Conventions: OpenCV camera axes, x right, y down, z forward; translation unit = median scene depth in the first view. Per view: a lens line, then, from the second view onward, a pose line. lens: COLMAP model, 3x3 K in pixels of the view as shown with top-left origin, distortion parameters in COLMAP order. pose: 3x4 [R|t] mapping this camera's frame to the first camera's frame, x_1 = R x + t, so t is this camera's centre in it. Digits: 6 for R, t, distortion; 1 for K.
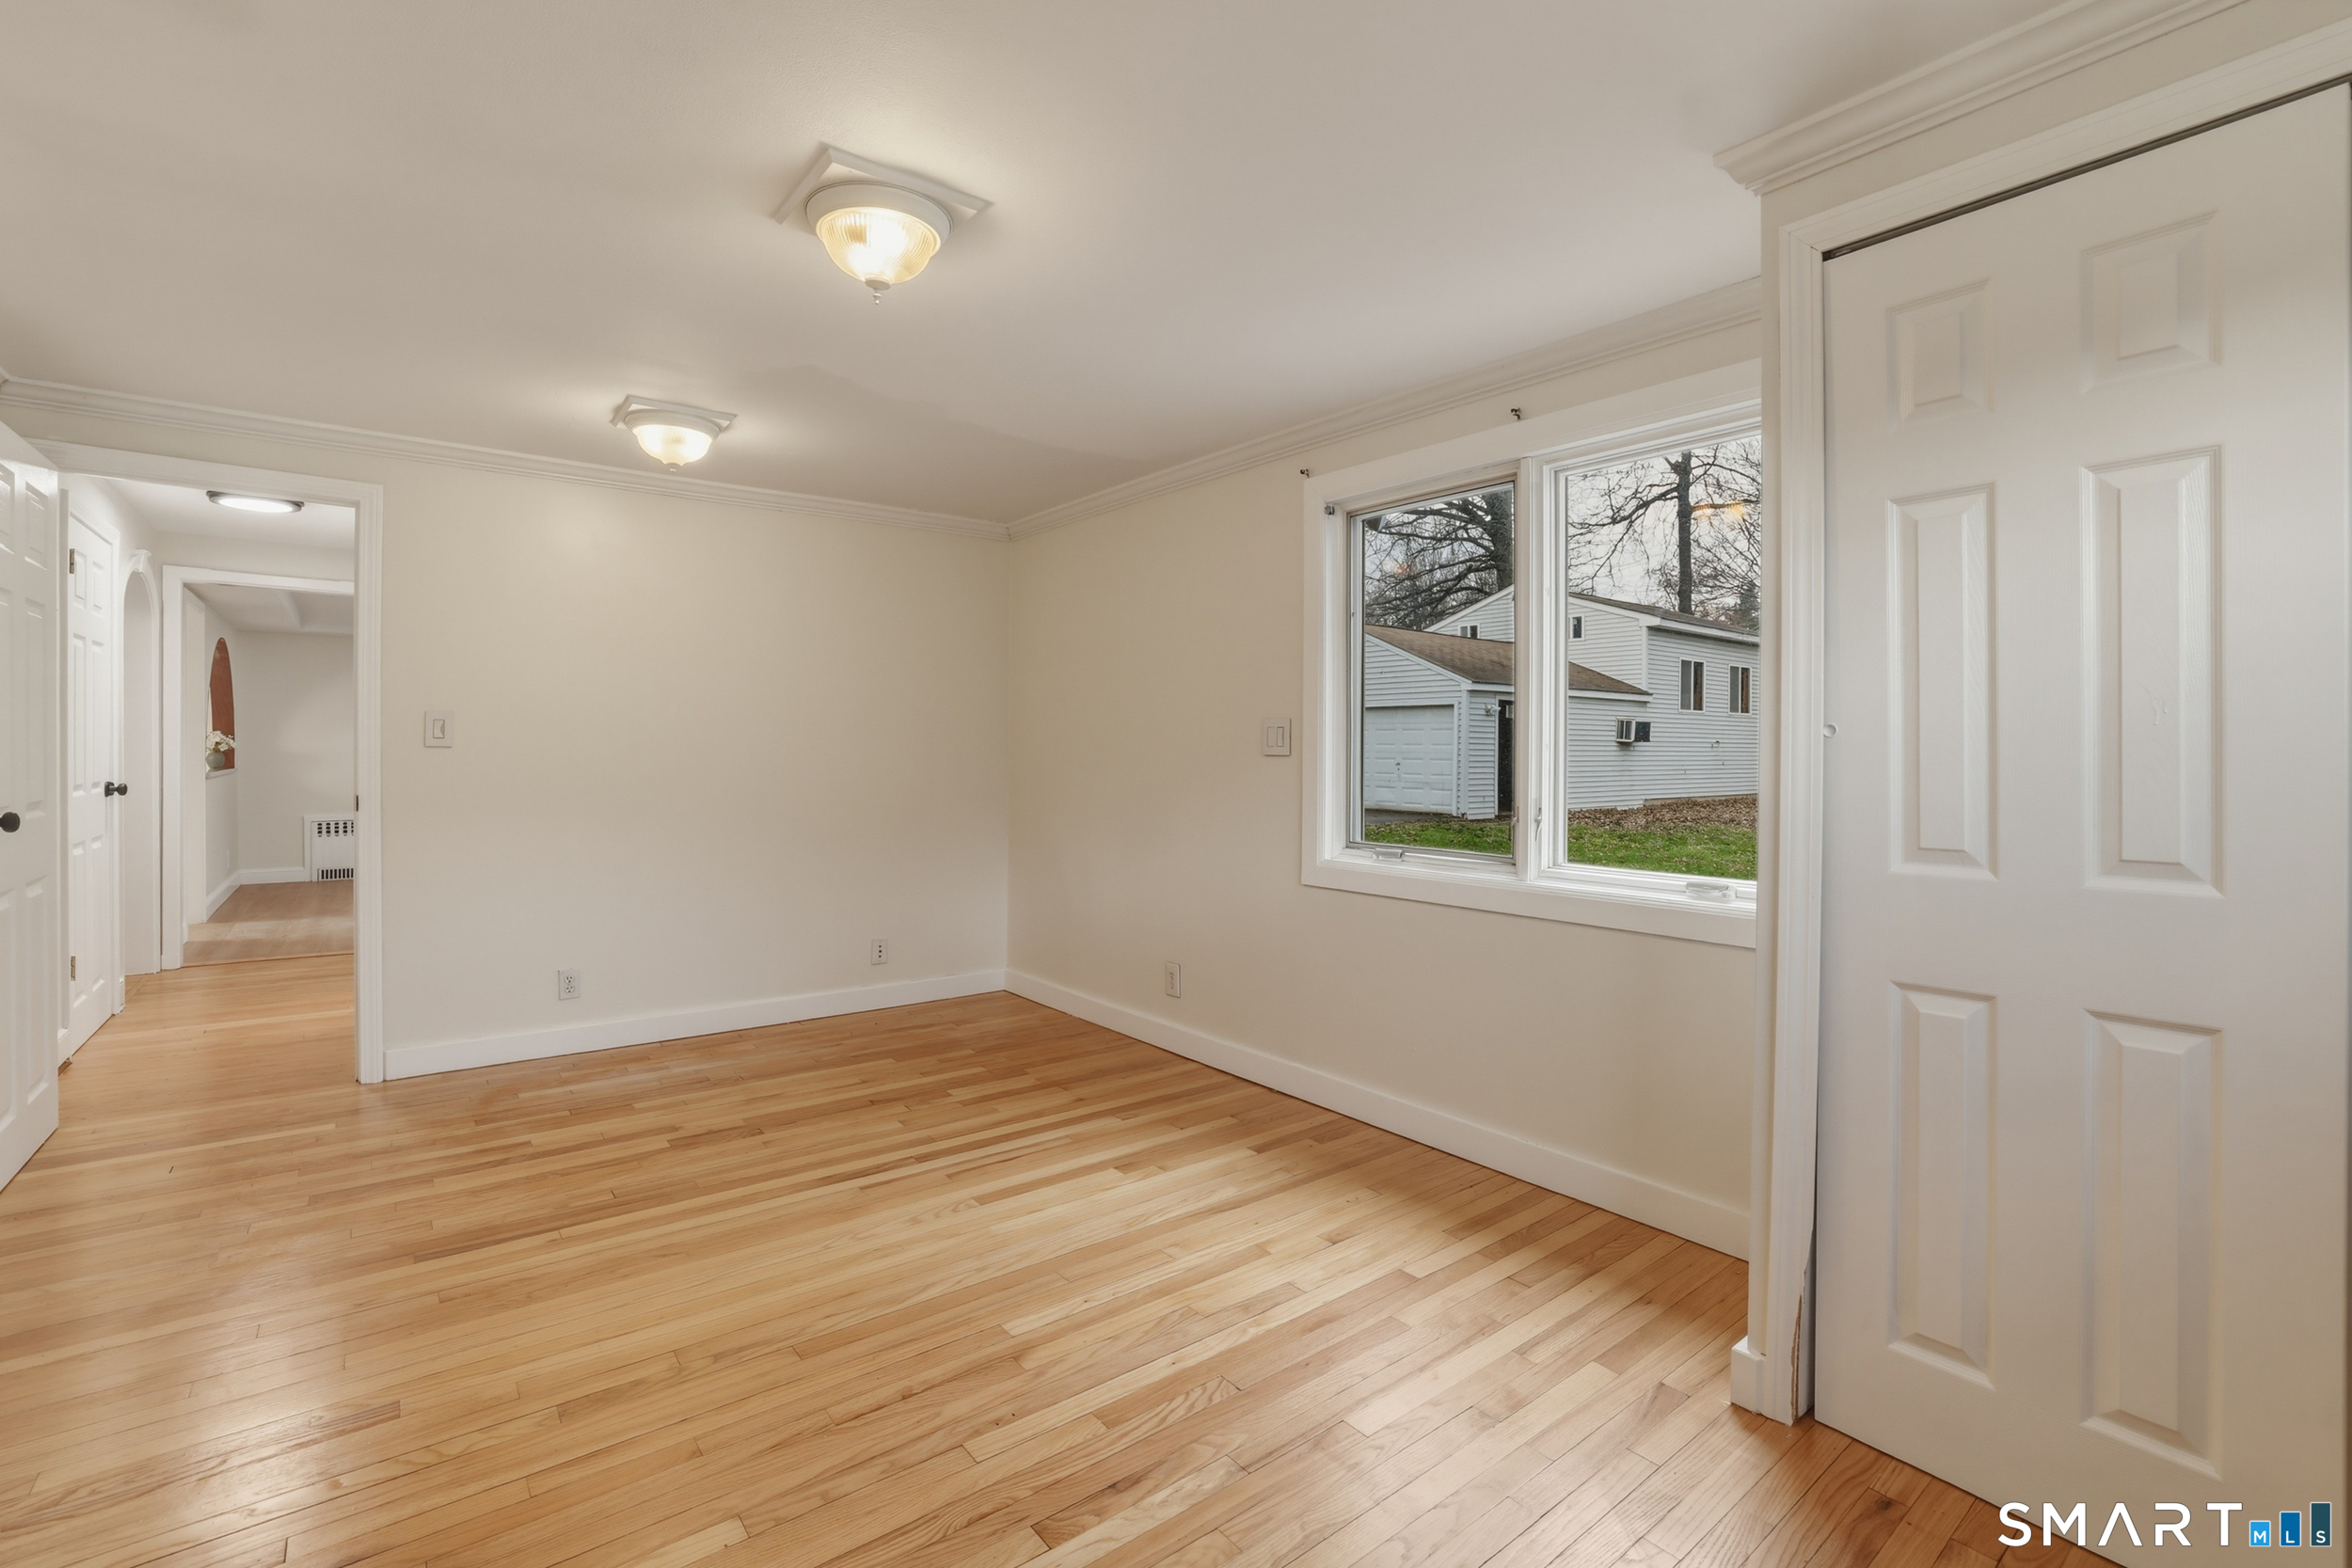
lens RADIAL K [[1019.5, 0, 1163.9], [0, 1019.5, 766.0], [0, 0, 1]] dist [-0.026280, 0.002412]
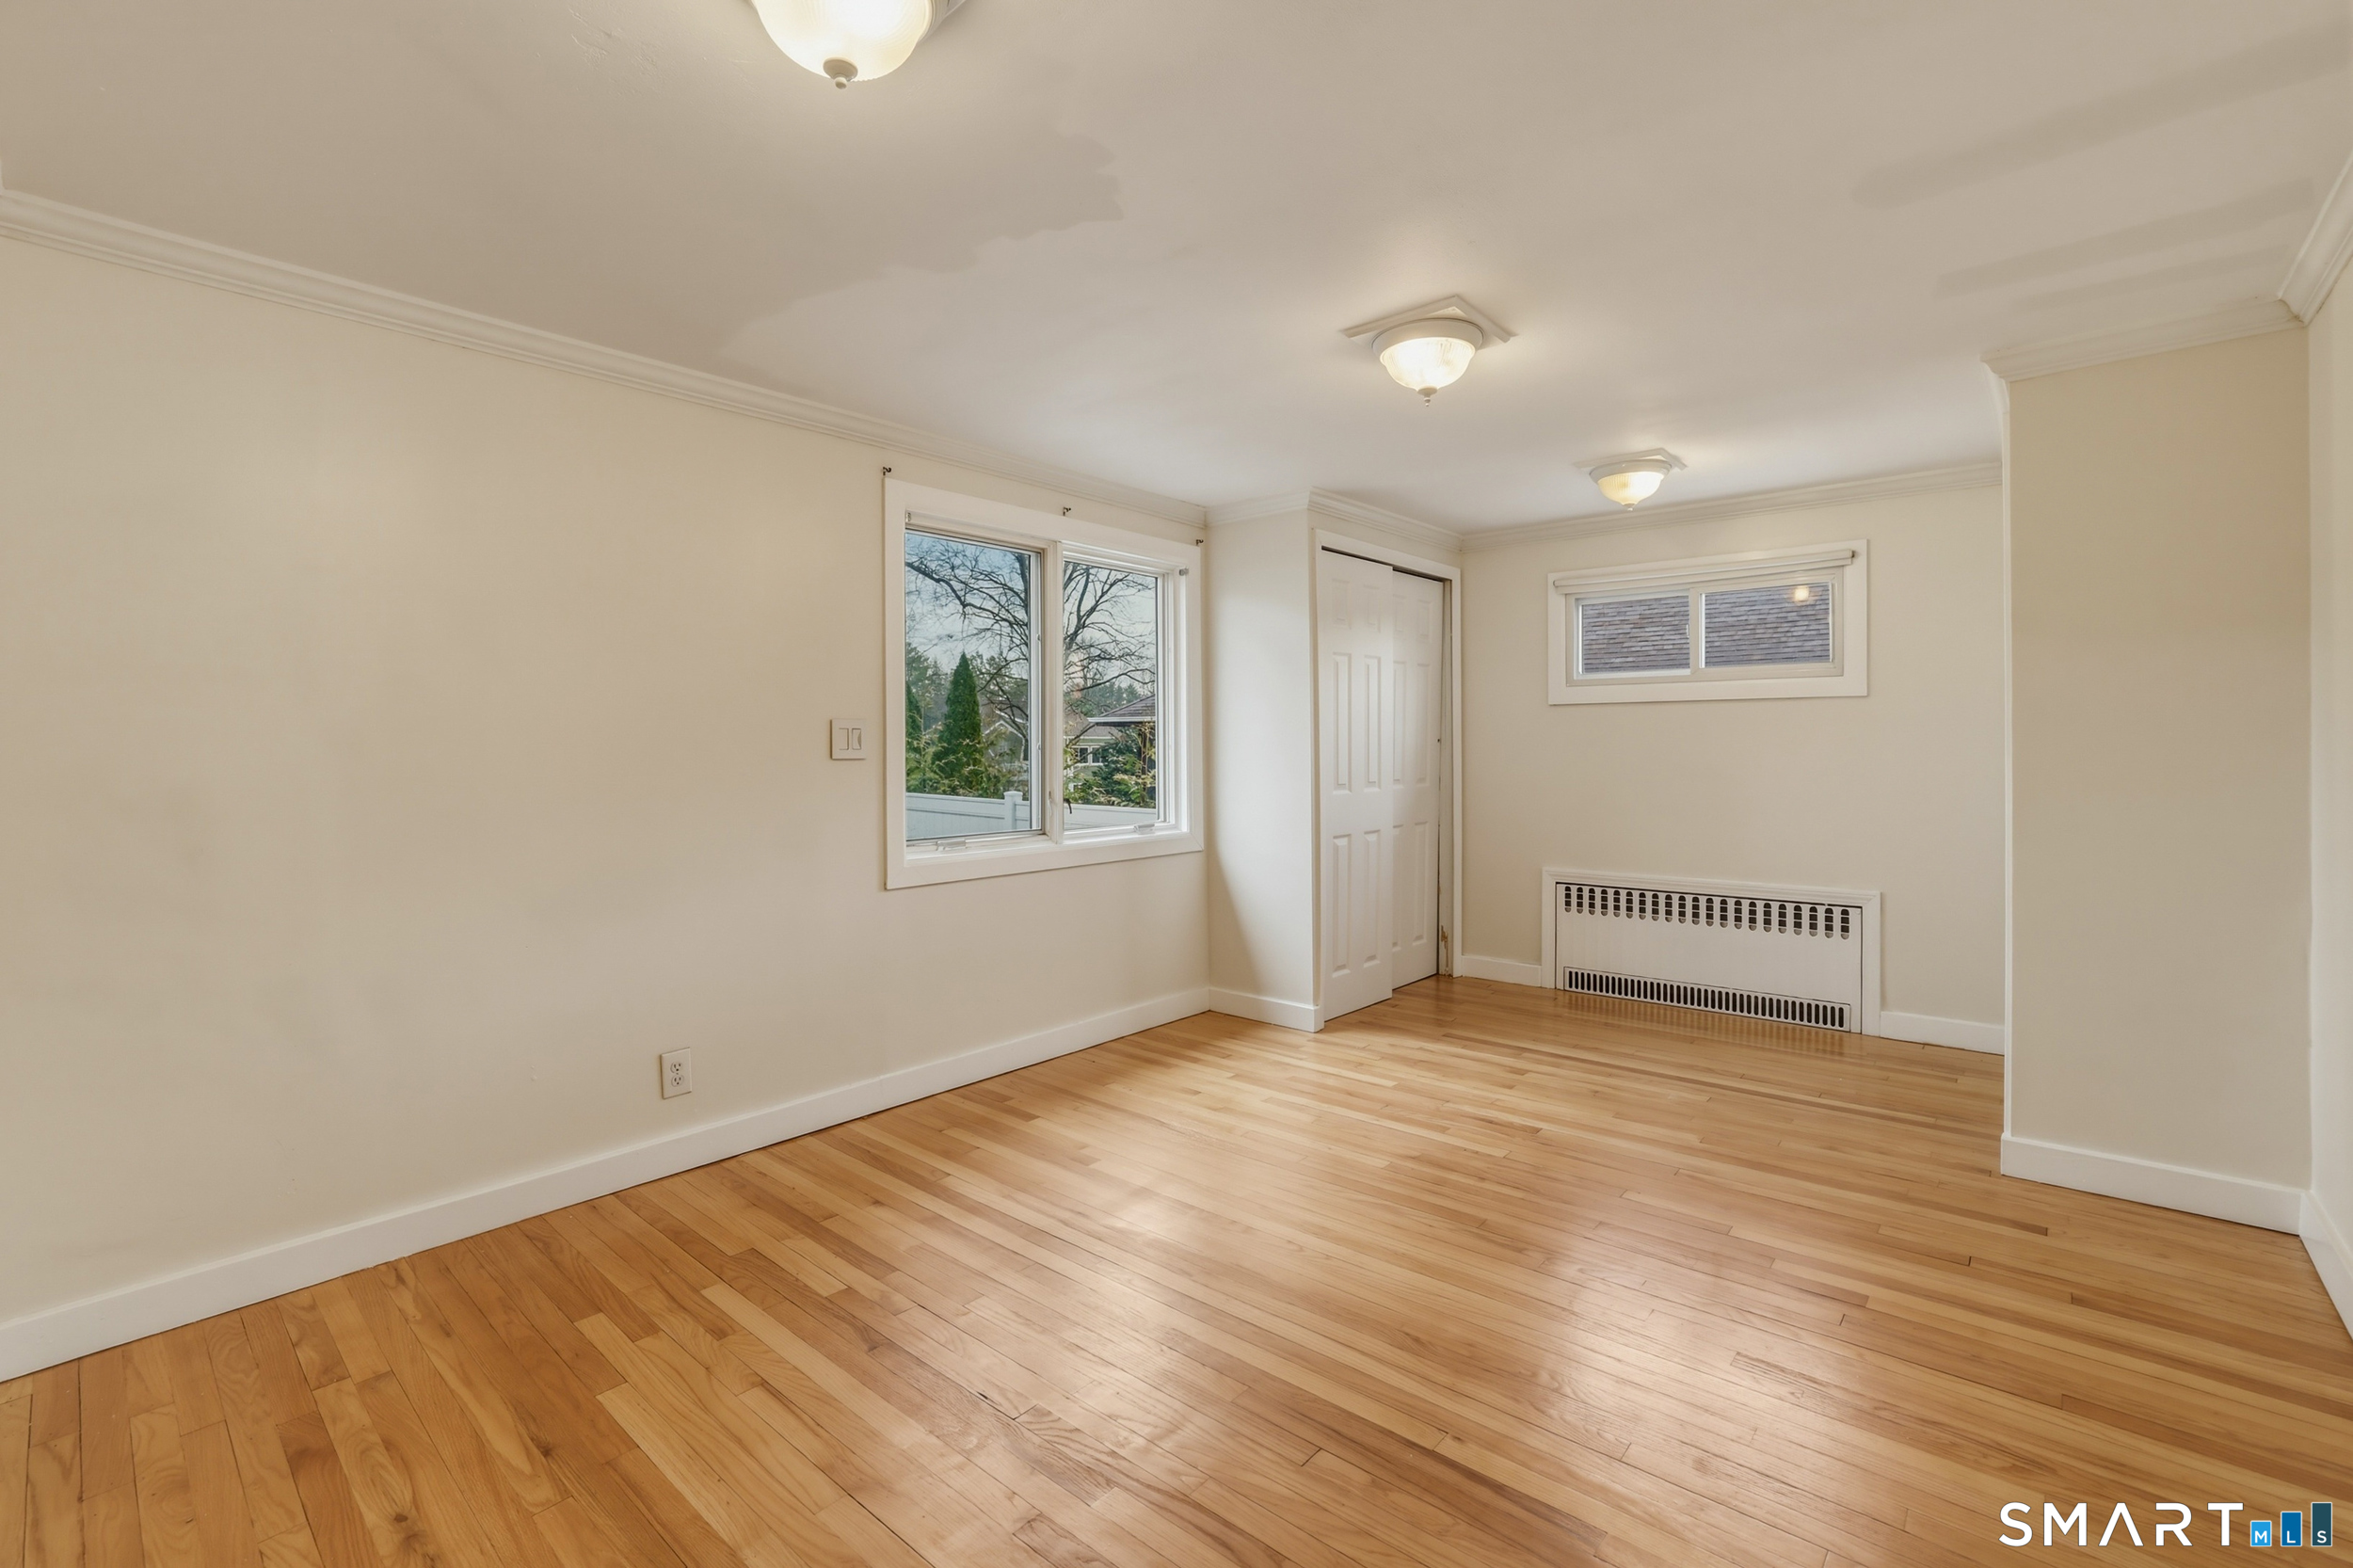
lens RADIAL K [[1020.0, 0, 1159.0], [0, 1020.0, 762.6], [0, 0, 1]] dist [-0.026280, 0.002412]
pose [[-0.161616, -0.014481, 0.986747, -1.040750], [0.024839, 0.999516, 0.018737, -0.020612], [-0.986541, 0.027538, -0.161178, 1.072582]]
